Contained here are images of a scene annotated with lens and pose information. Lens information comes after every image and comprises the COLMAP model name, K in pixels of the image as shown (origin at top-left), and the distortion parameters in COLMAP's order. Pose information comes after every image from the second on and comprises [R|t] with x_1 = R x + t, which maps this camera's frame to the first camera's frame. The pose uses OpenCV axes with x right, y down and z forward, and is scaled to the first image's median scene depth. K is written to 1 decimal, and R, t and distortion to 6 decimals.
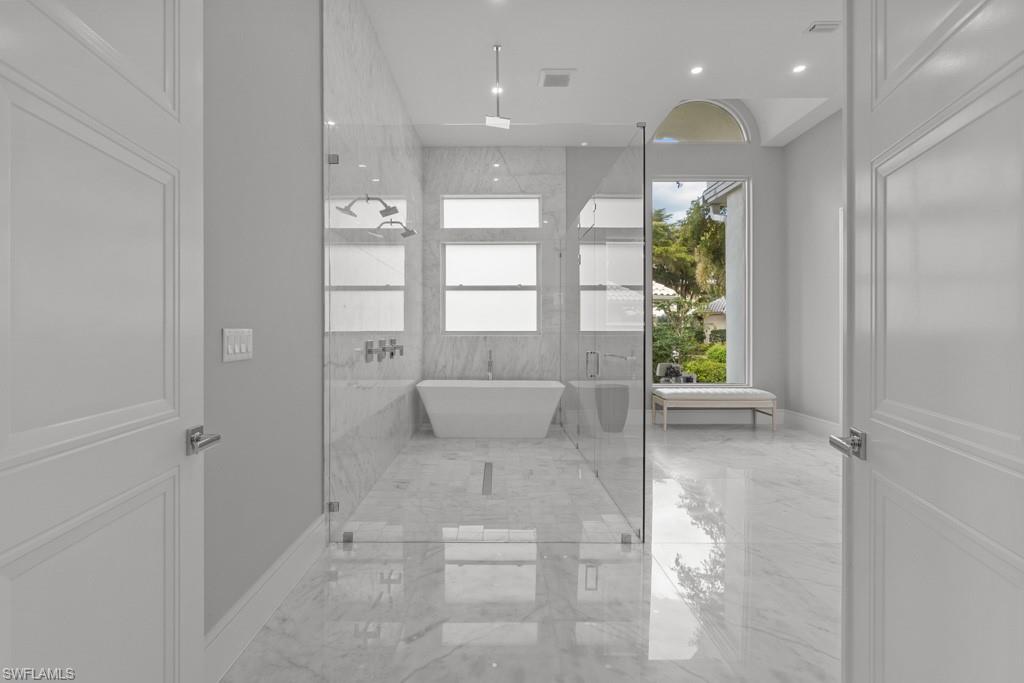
lens RADIAL K [[493.8, 0, 509.6], [0, 493.8, 335.6], [0, 0, 1]] dist [-0.003237, -0.000051]
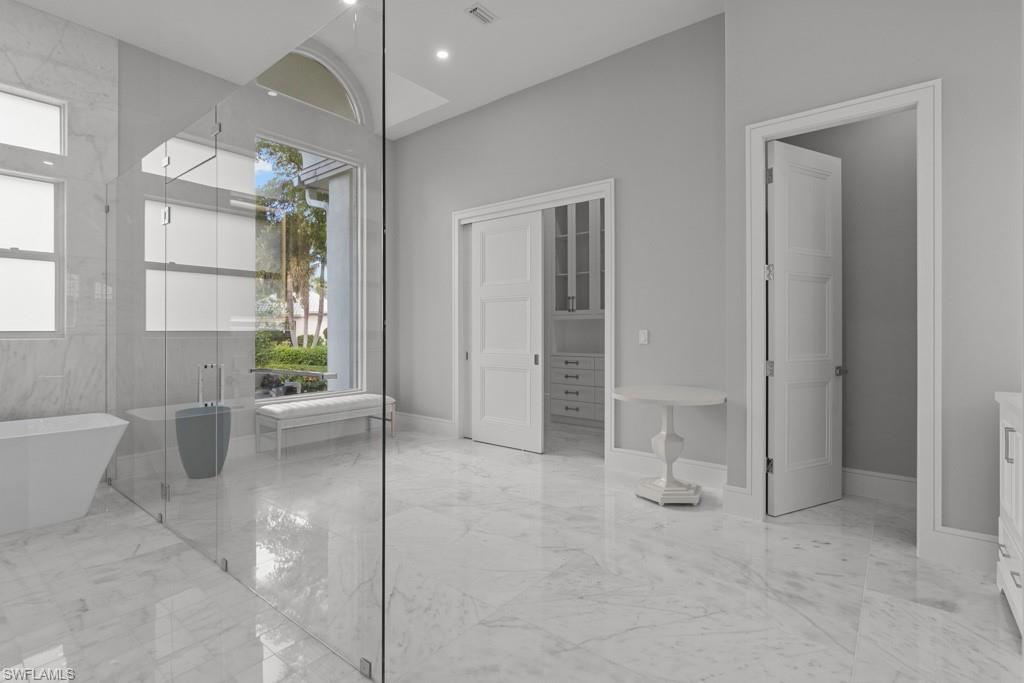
lens RADIAL K [[493.8, 0, 502.0], [0, 493.8, 328.4], [0, 0, 1]] dist [-0.003237, -0.000051]
pose [[0.656860, 0.002484, 0.754008, -0.037365], [0.008760, 0.999902, -0.010925, -0.001738], [-0.753961, 0.013781, 0.656774, 0.217904]]
